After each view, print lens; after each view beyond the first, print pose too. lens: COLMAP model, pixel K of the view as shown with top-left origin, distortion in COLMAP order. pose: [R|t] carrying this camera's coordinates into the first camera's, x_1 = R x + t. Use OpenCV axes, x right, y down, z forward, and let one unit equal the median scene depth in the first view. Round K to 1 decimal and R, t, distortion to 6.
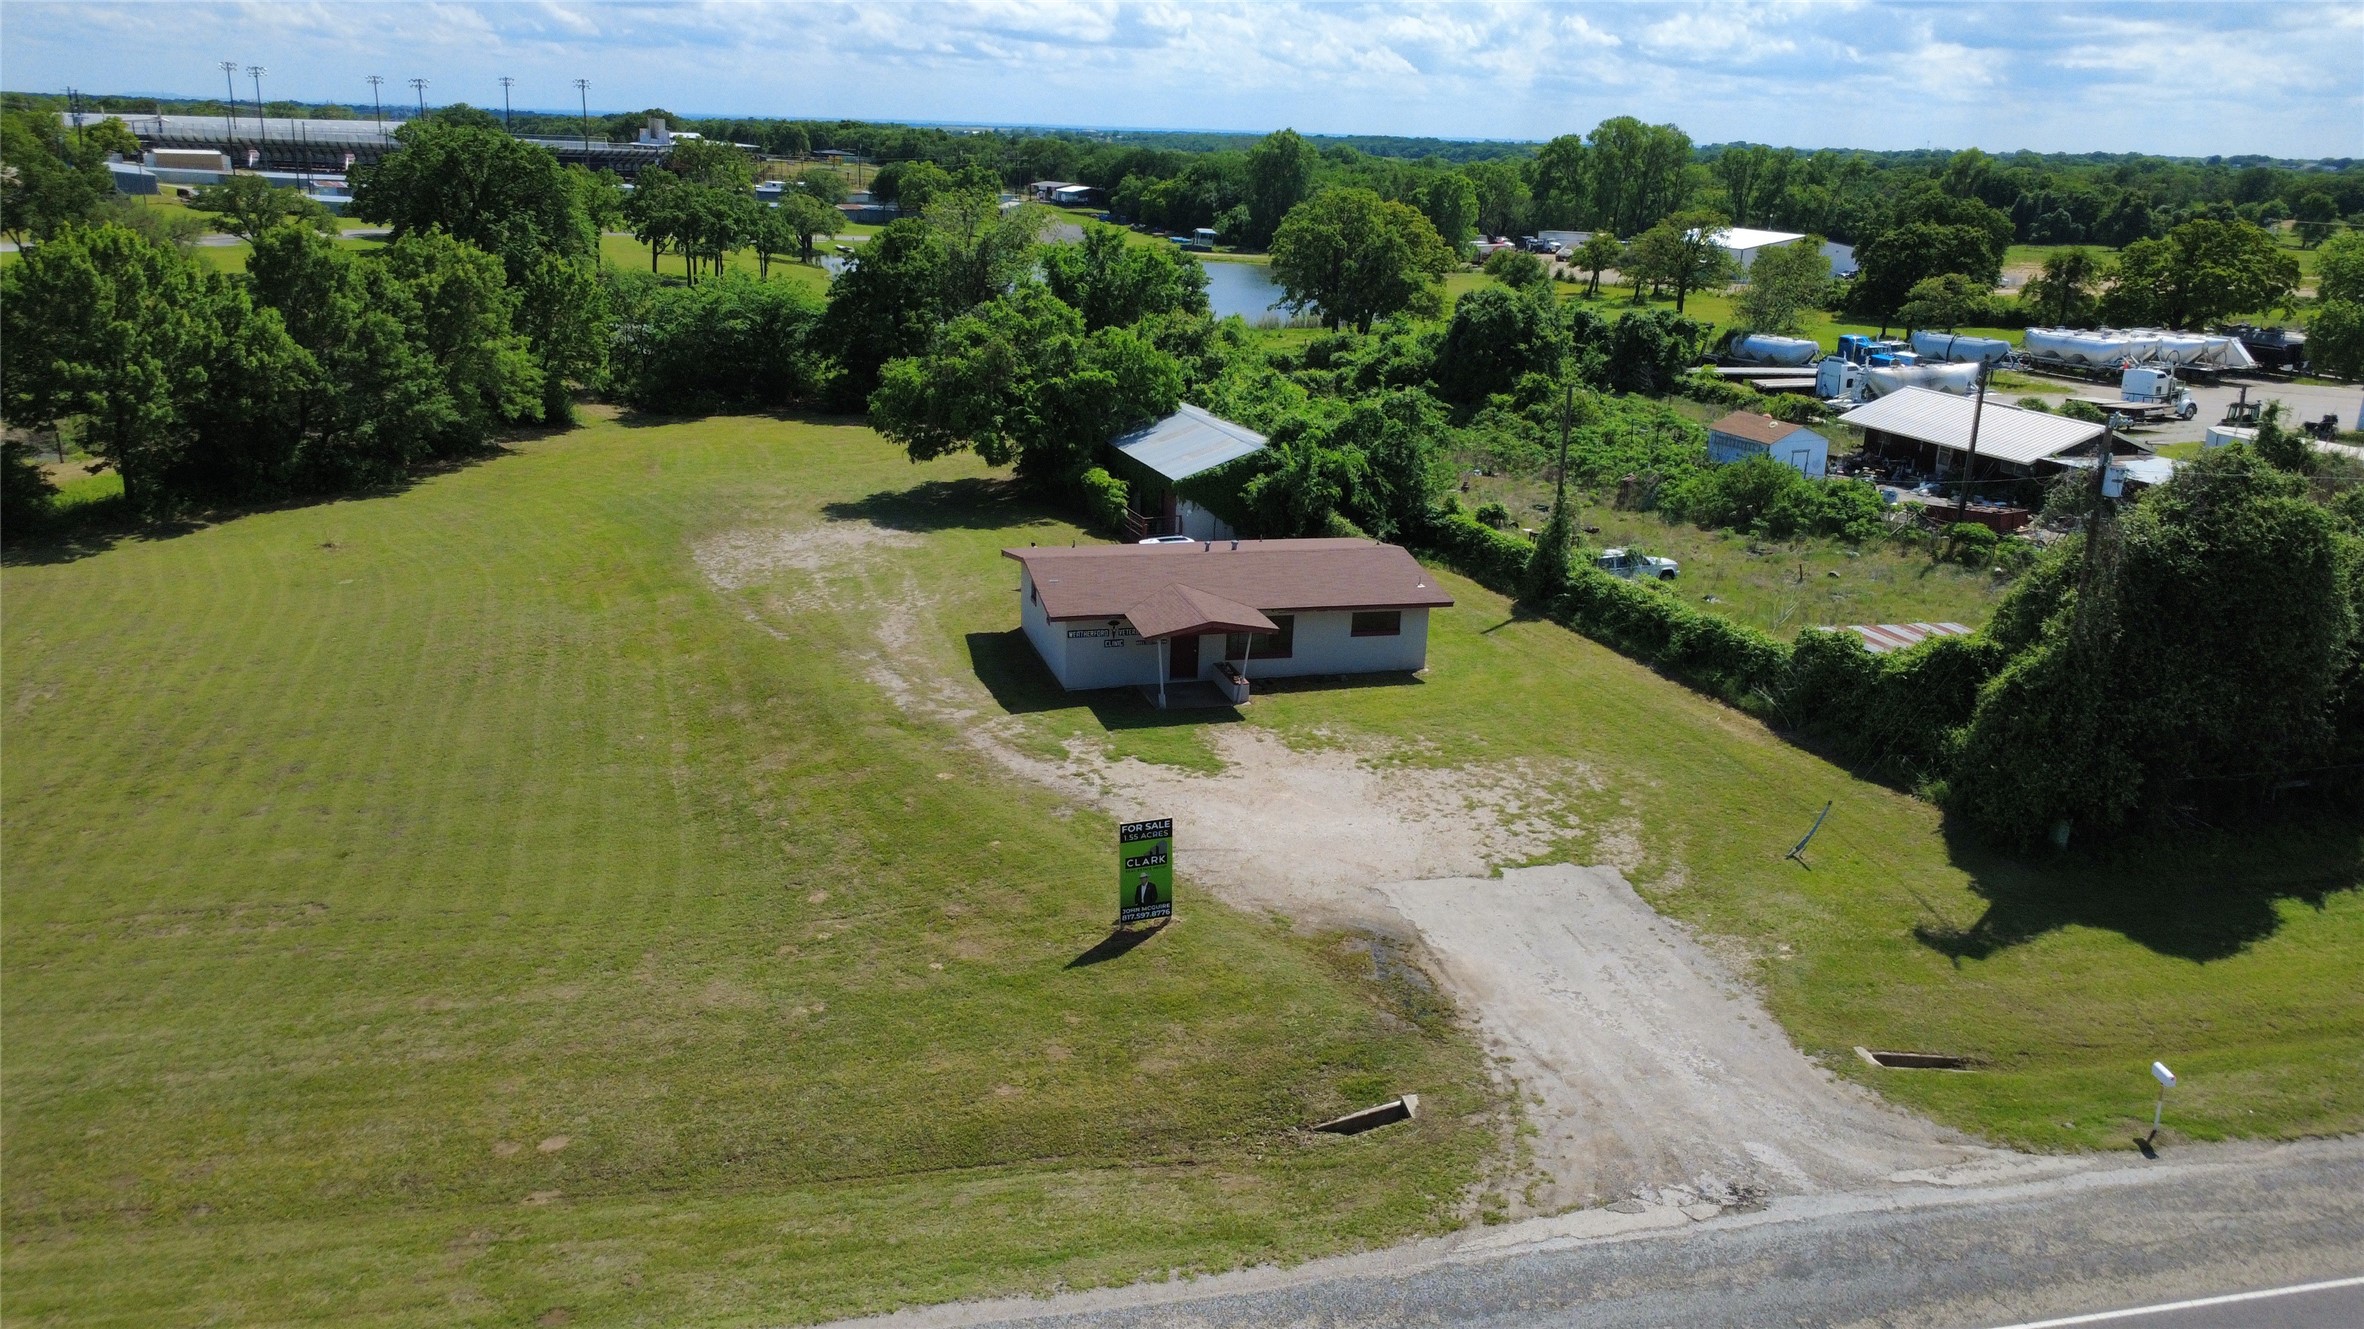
lens RADIAL K [[1731.3, 0, 1181.3], [0, 1731.3, 670.9], [0, 0, 1]] dist [0.004682, -0.007147]
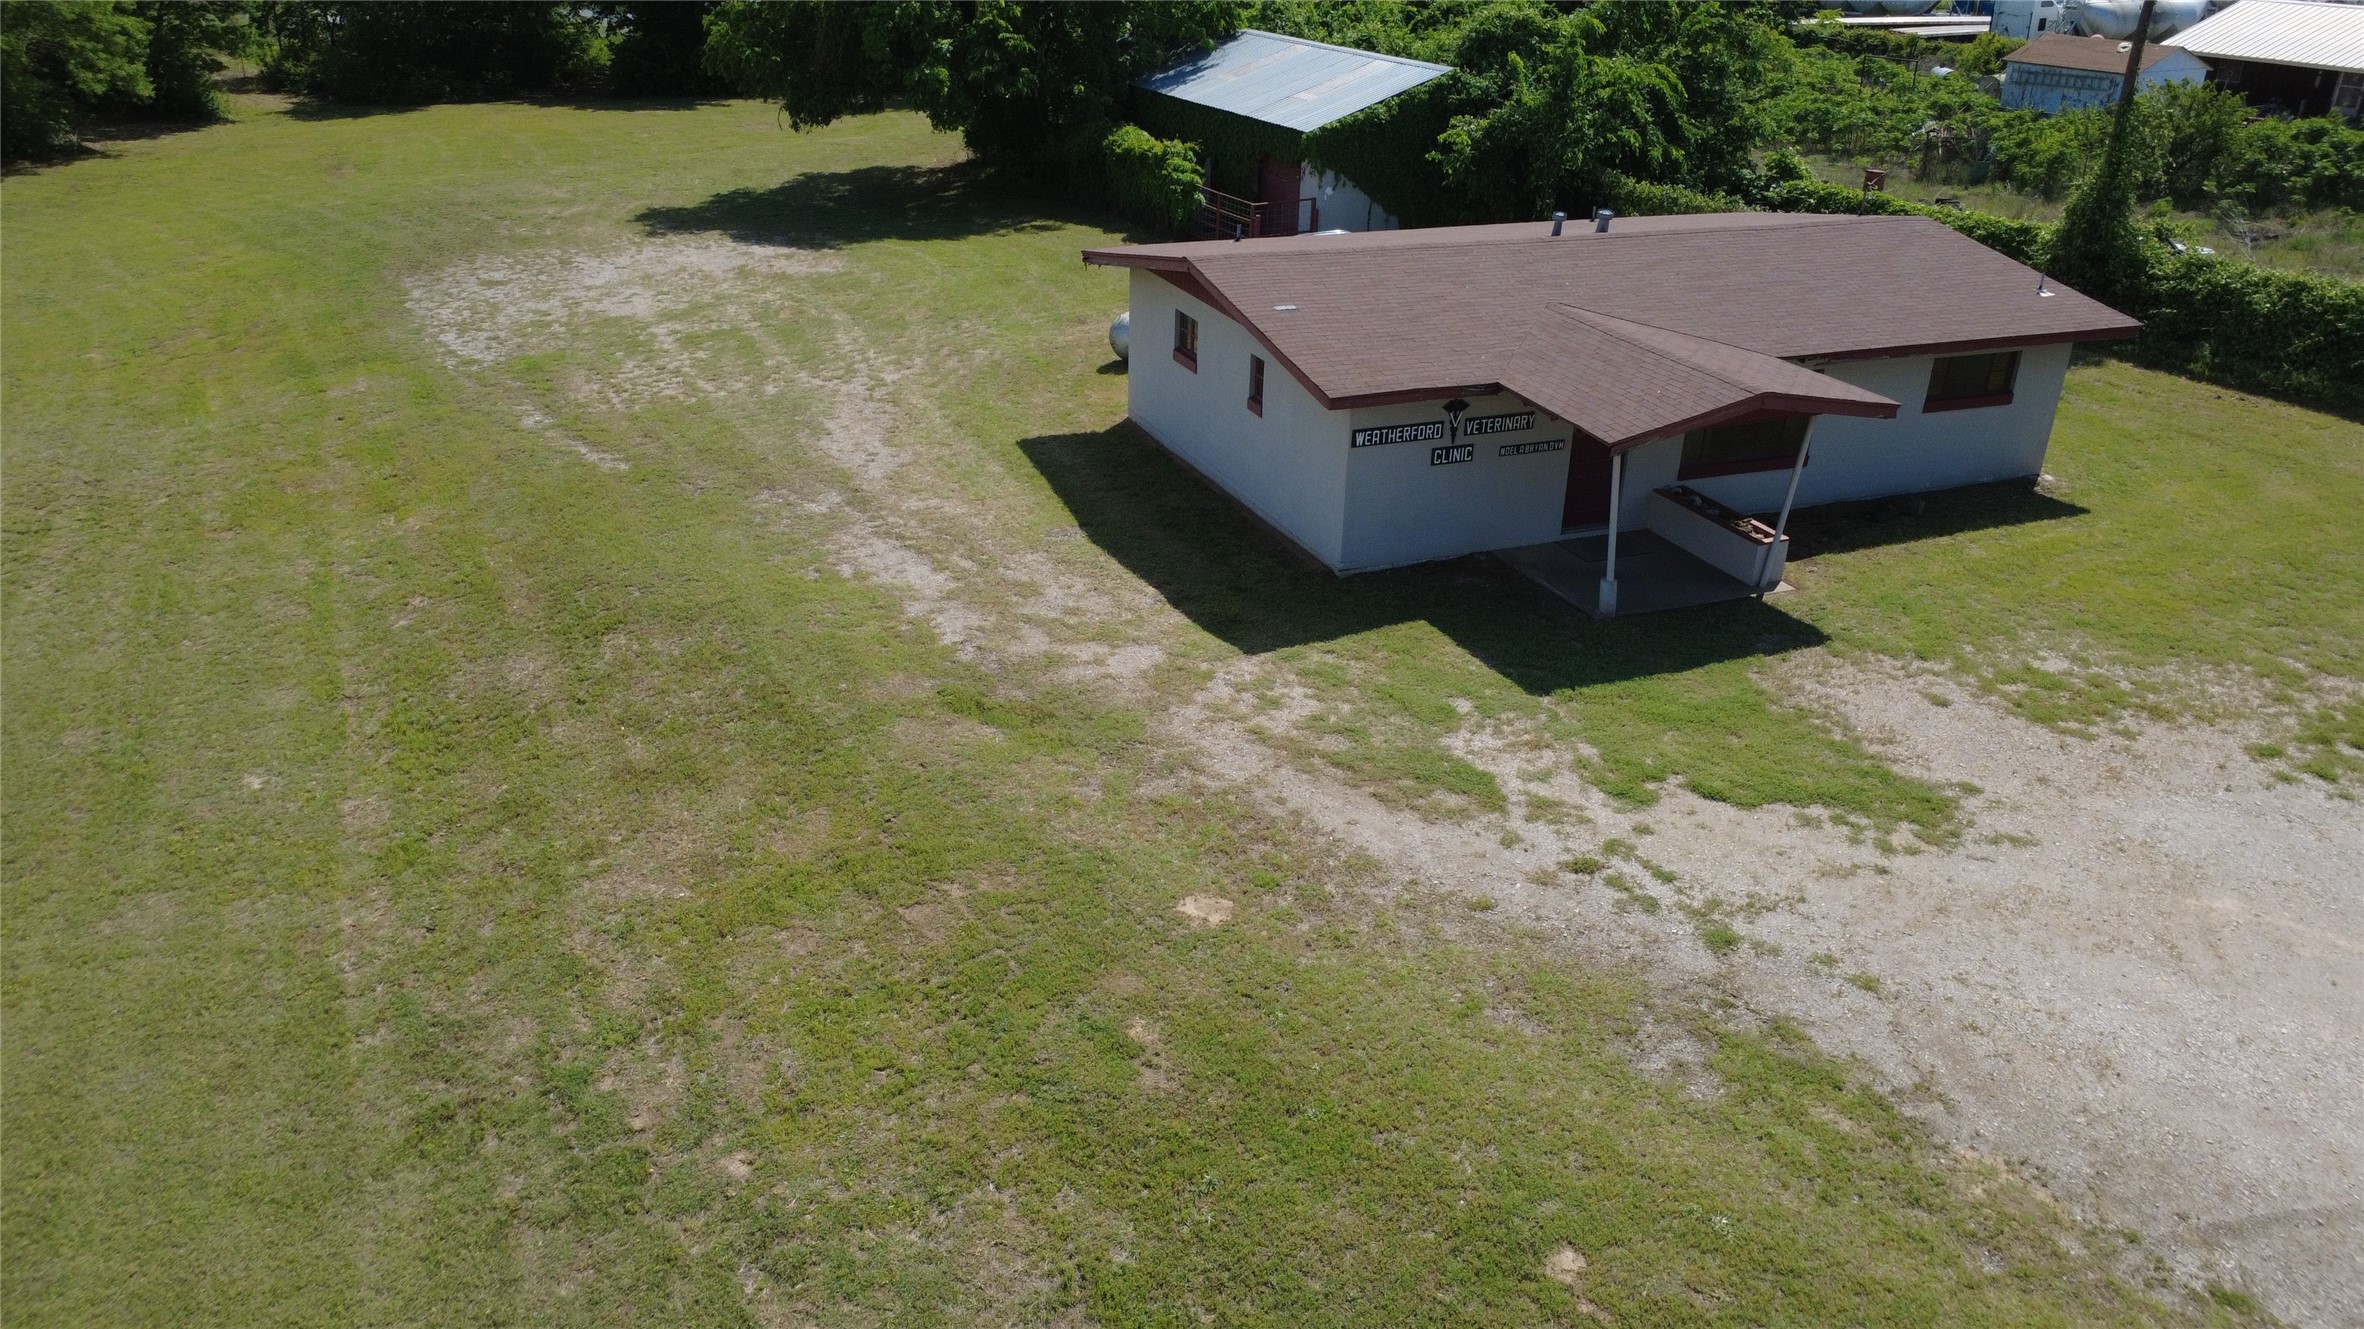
lens RADIAL K [[1746.6, 0, 1181.9], [0, 1746.6, 650.6], [0, 0, 1]] dist [0.004306, 0.002286]
pose [[0.992721, -0.055845, 0.106702, -0.148040], [0.042149, 0.991063, 0.126562, -0.024905], [-0.112816, -0.121144, 0.986203, 0.583782]]
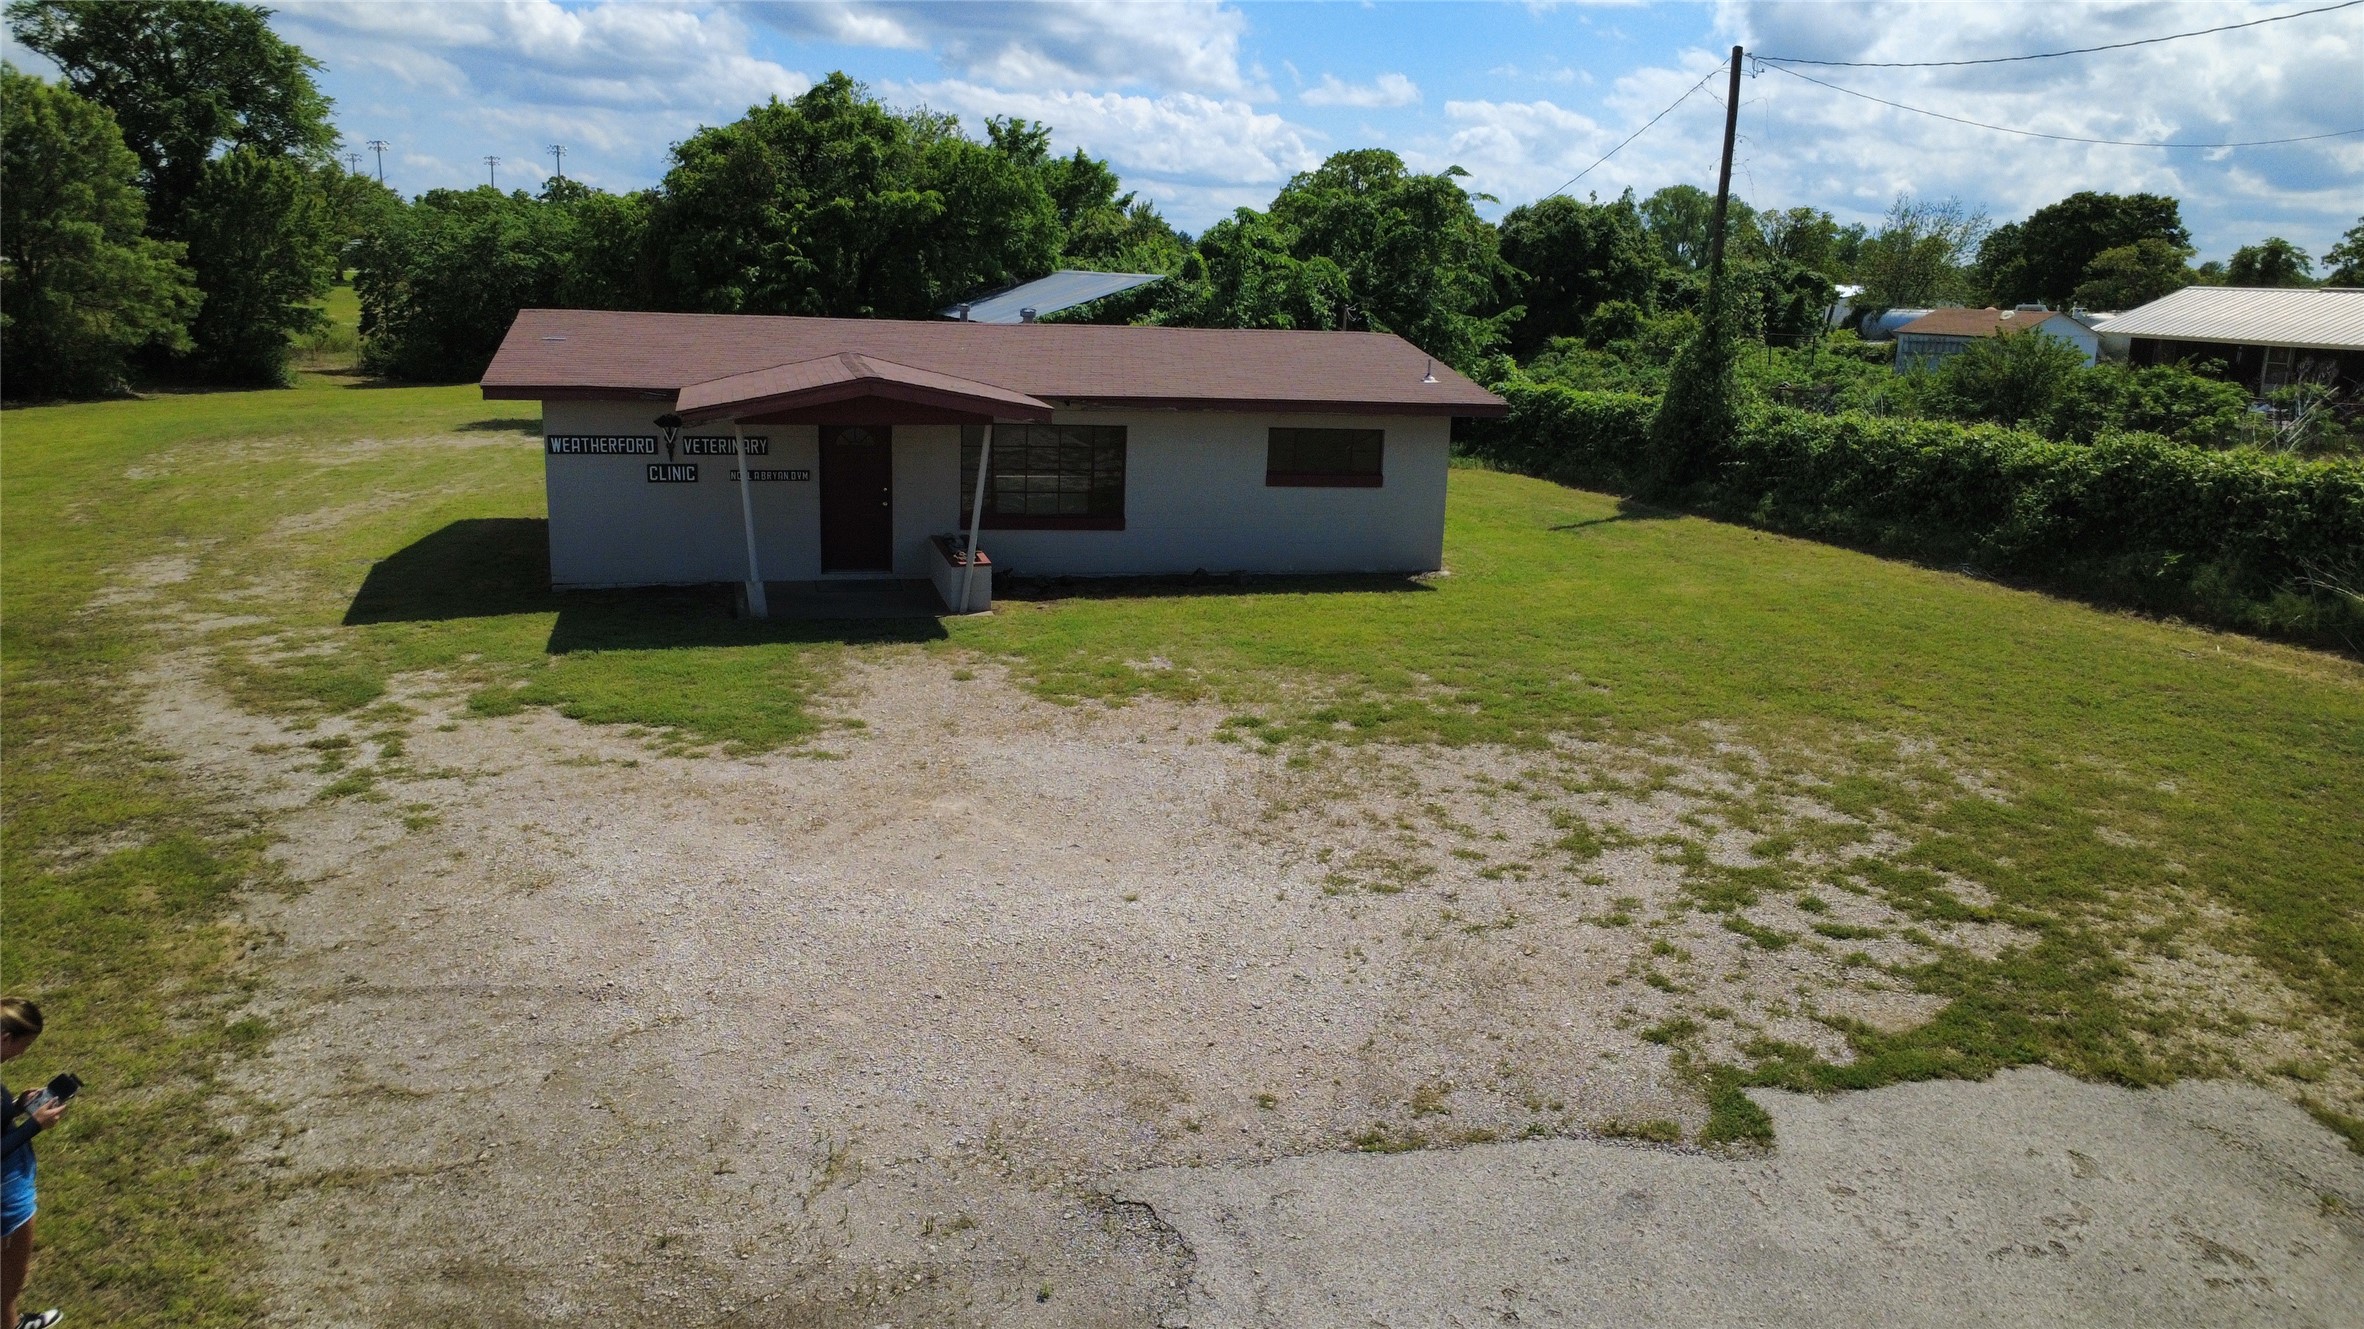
lens RADIAL K [[1731.3, 0, 1174.2], [0, 1731.3, 676.5], [0, 0, 1]] dist [0.004682, -0.007147]
pose [[0.999580, 0.004490, -0.028624, 0.090182], [-0.006557, 0.997347, -0.072504, 0.059707], [0.028223, 0.072661, 0.996957, 0.593435]]
